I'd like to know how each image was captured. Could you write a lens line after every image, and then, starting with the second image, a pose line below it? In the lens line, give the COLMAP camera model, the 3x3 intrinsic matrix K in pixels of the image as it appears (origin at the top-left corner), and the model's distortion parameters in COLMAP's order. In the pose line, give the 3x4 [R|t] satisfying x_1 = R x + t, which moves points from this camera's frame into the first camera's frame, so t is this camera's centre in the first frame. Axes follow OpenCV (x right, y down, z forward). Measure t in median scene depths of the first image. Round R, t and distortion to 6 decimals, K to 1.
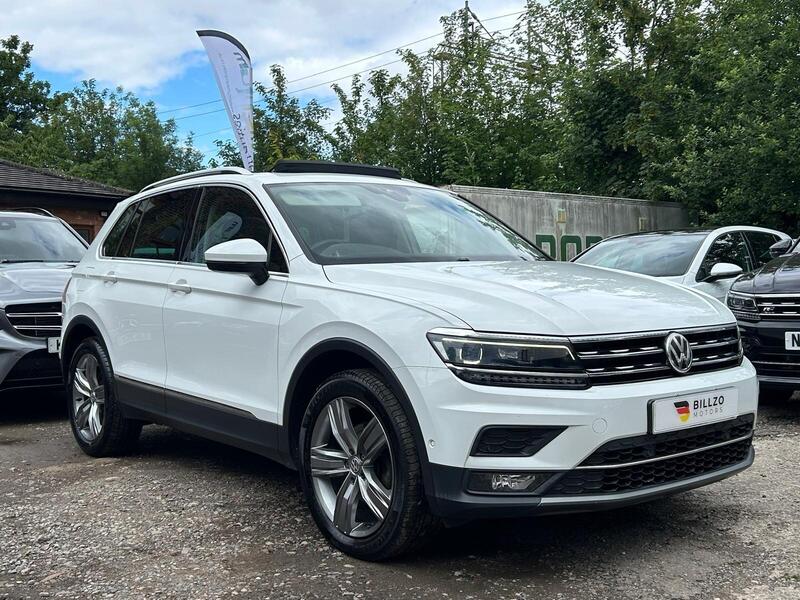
lens RADIAL K [[925.0, 0, 392.7], [0, 925.0, 296.6], [0, 0, 1]] dist [0.123503, -0.305892]
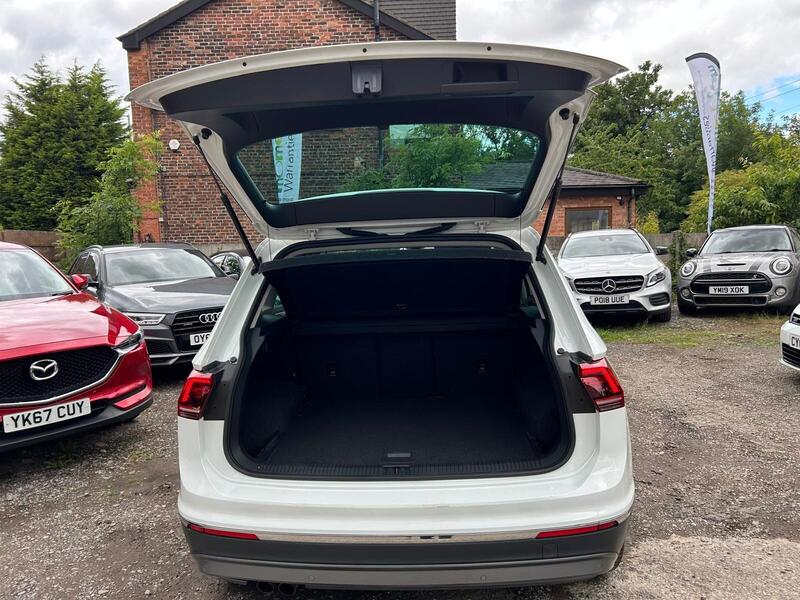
lens RADIAL K [[603.7, 0, 398.5], [0, 603.7, 298.6], [0, 0, 1]] dist [0.056928, -0.053259]
pose [[0.680864, 0.065267, -0.729496, 0.632250], [0.015126, 0.994556, 0.103099, -0.147724], [0.732254, -0.081231, 0.676170, 0.417872]]
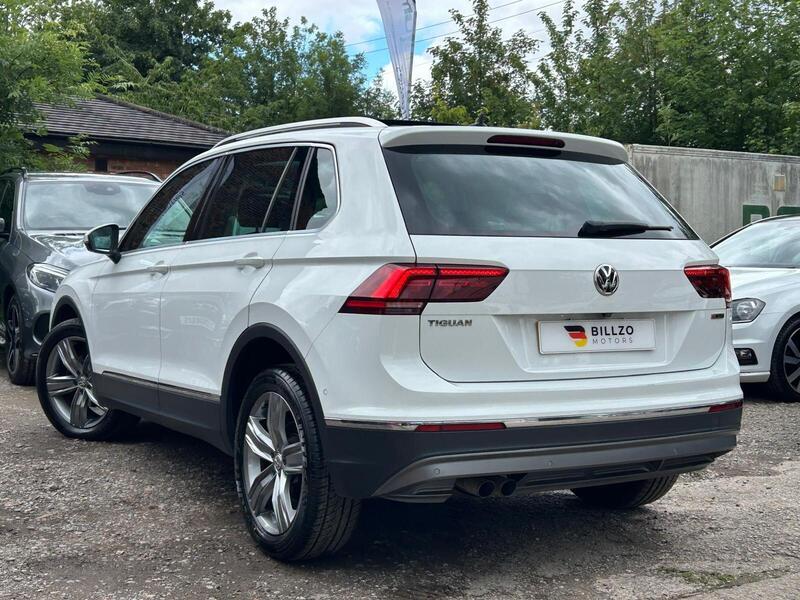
lens RADIAL K [[1132.7, 0, 399.3], [0, 1132.7, 301.2], [0, 0, 1]] dist [0.174774, -0.629111]
pose [[0.976848, 0.044014, -0.209360, 0.302021], [-0.036921, 0.998608, 0.037667, -0.034342], [0.210727, -0.029065, 0.977113, -0.255422]]
